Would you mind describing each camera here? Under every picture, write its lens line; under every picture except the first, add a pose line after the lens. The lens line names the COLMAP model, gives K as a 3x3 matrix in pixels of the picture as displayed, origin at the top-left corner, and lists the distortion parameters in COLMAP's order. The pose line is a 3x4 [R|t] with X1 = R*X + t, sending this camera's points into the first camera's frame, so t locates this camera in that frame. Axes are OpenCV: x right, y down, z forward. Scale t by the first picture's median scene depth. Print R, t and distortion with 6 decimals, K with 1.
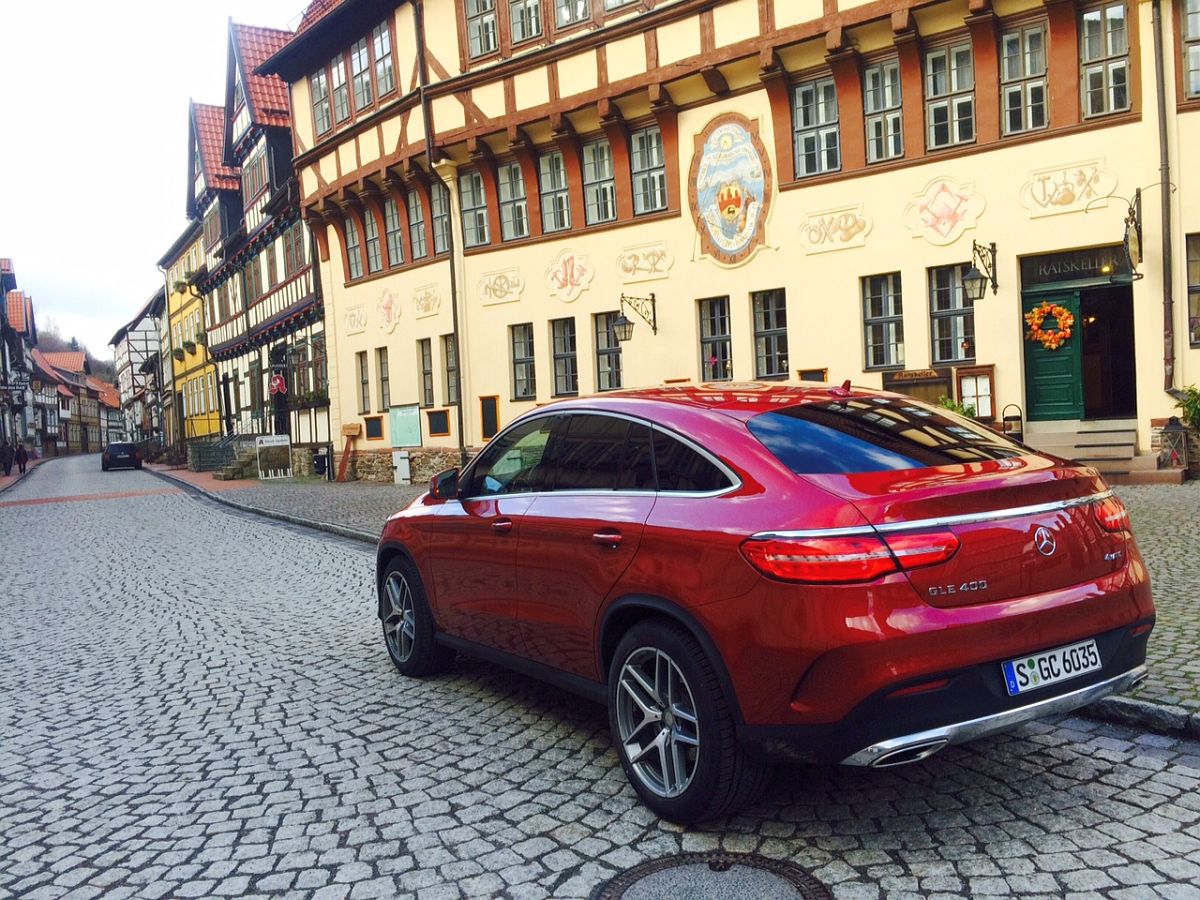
lens RADIAL K [[1042.9, 0, 585.2], [0, 1042.9, 452.7], [0, 0, 1]] dist [0.078361, -0.107195]
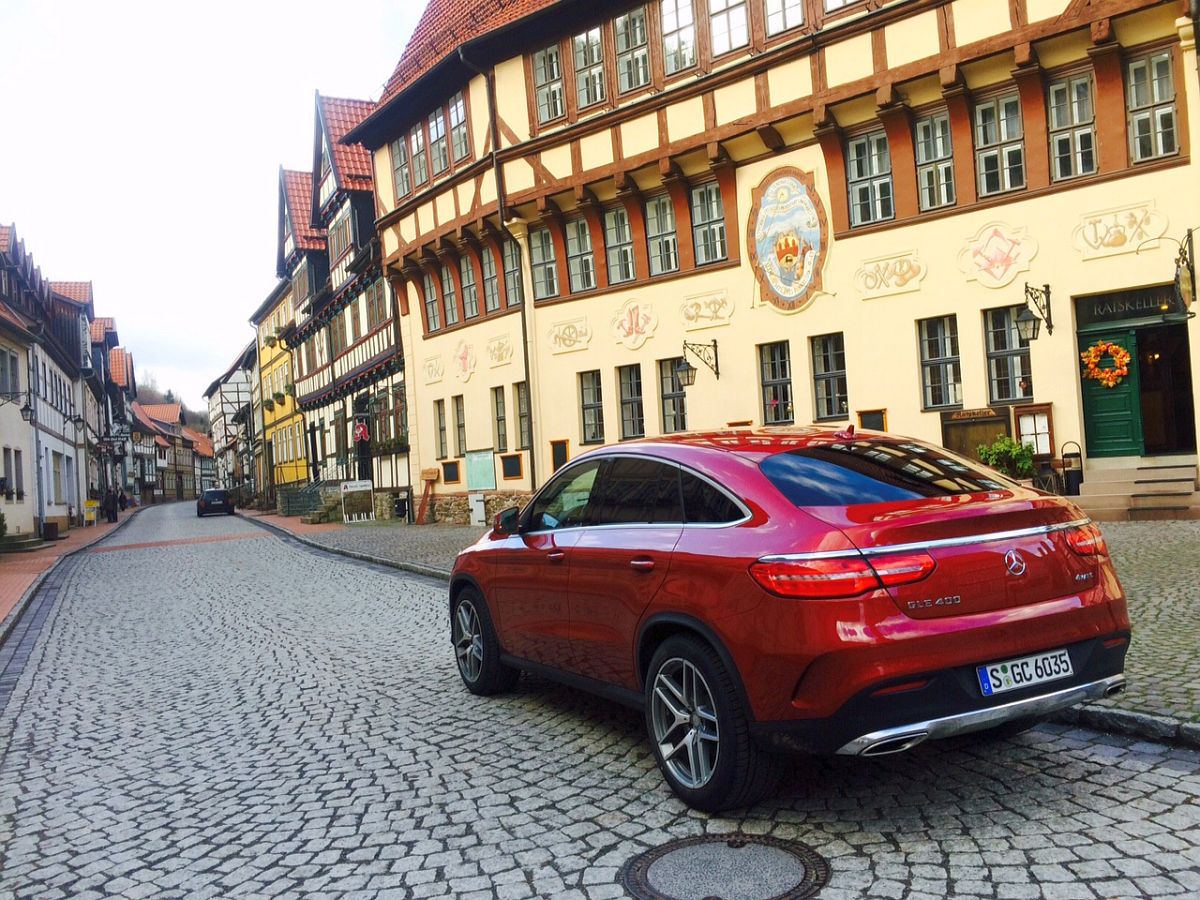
lens RADIAL K [[1029.9, 0, 587.3], [0, 1029.9, 446.7], [0, 0, 1]] dist [0.078550, -0.101026]
pose [[0.997536, -0.014042, -0.068743, 0.008499], [0.010825, 0.998839, -0.046943, 0.000934], [0.069323, 0.046084, 0.996529, -0.031608]]
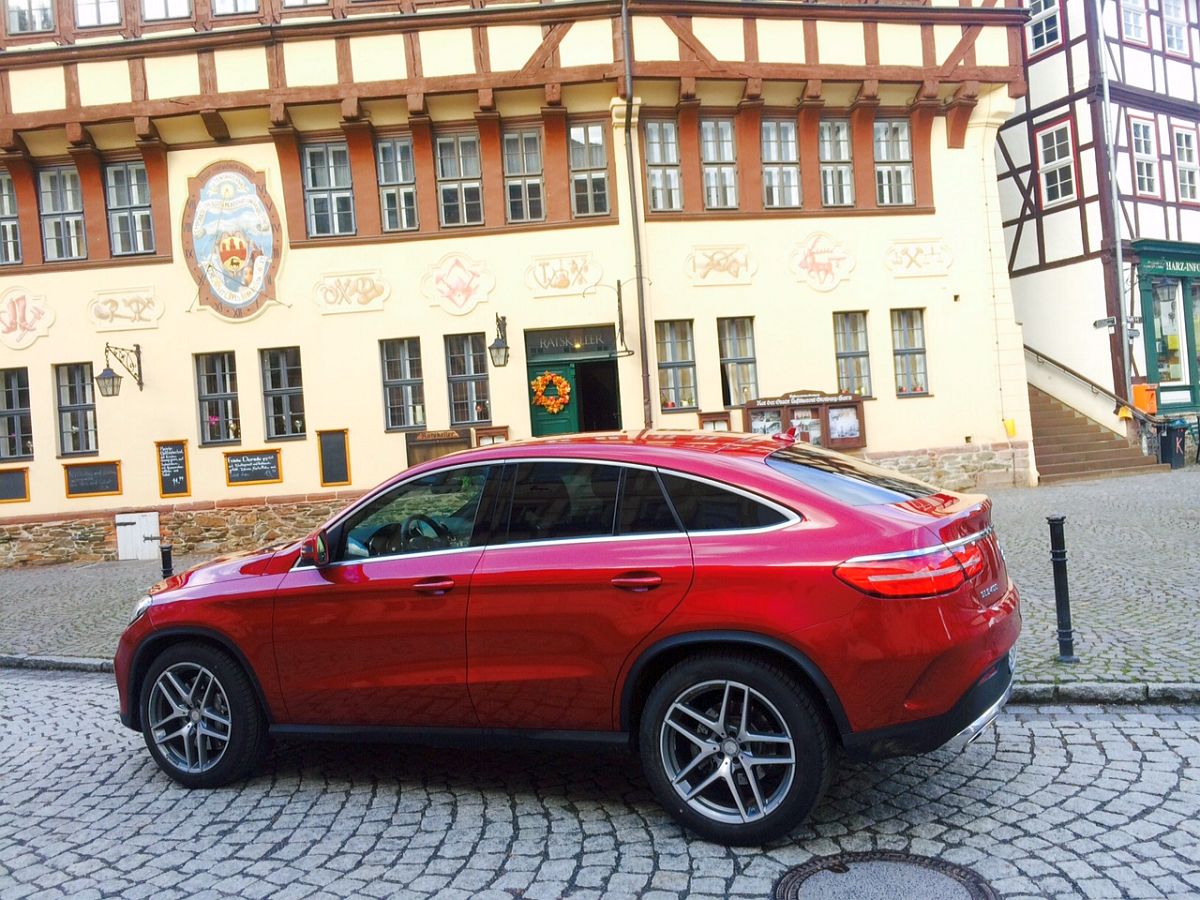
lens RADIAL K [[1035.9, 0, 636.7], [0, 1035.9, 447.3], [0, 0, 1]] dist [0.074933, -0.104281]
pose [[0.819629, -0.005860, 0.572864, -0.116501], [0.043805, 0.997661, -0.052469, 0.001031], [-0.571217, 0.068099, 0.817969, 0.035955]]
